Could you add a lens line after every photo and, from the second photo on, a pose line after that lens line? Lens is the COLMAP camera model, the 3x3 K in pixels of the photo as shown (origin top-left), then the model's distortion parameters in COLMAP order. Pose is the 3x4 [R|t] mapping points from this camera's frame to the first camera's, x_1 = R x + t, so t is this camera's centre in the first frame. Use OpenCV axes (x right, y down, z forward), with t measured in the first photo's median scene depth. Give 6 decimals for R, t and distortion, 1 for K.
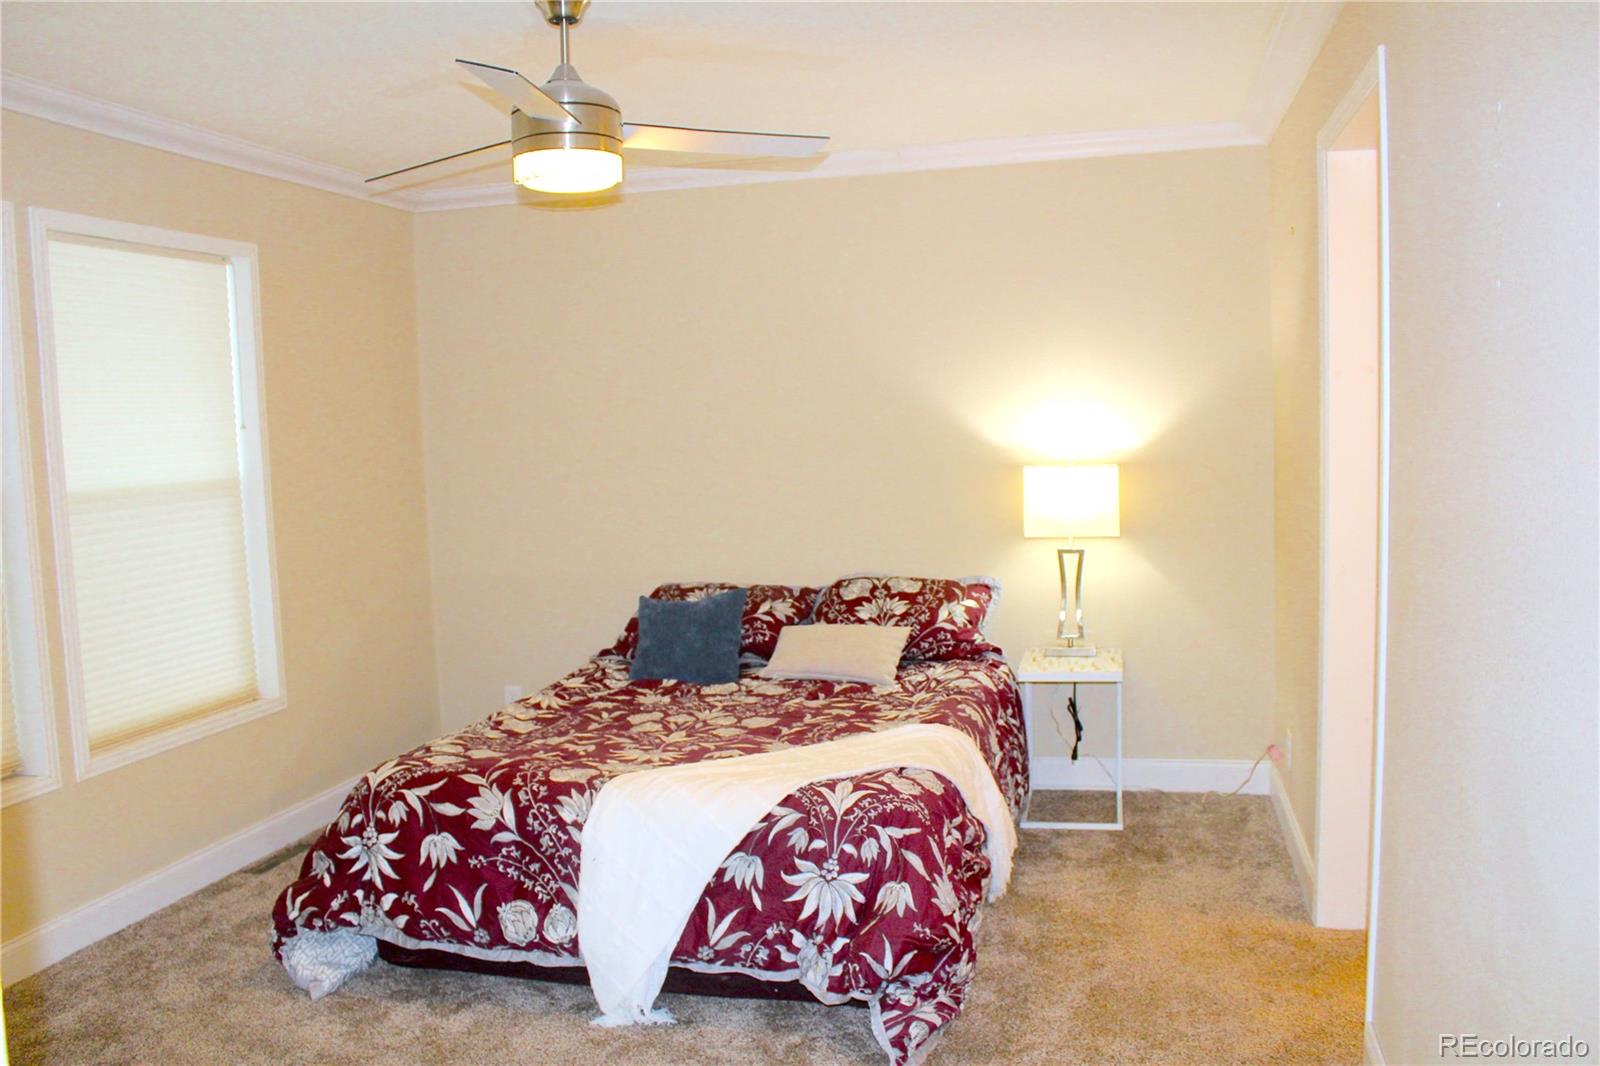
lens RADIAL K [[1331.6, 0, 801.8], [0, 1331.6, 534.9], [0, 0, 1]] dist [-0.148355, 0.092487]
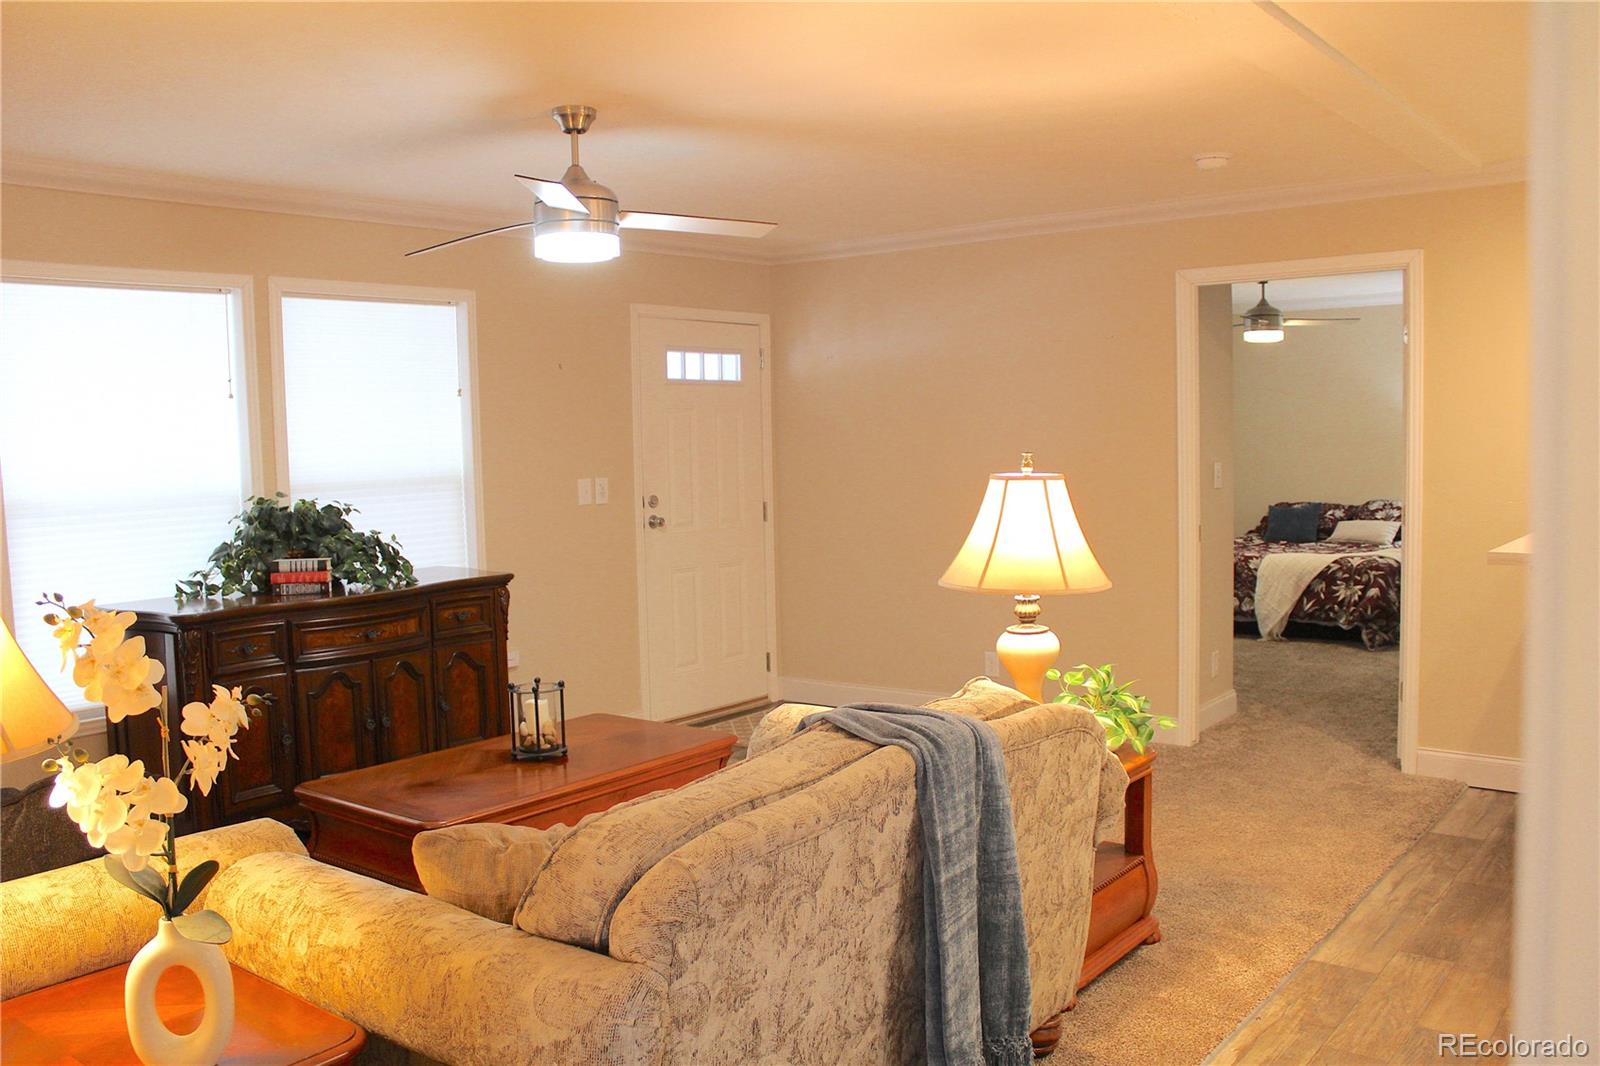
lens RADIAL K [[1331.6, 0, 801.1], [0, 1331.6, 532.9], [0, 0, 1]] dist [-0.148355, 0.092487]
pose [[0.913791, 0.043366, -0.403863, 0.064243], [-0.043571, 0.999013, 0.008688, 0.166646], [0.403841, 0.009657, 0.914778, -1.926916]]
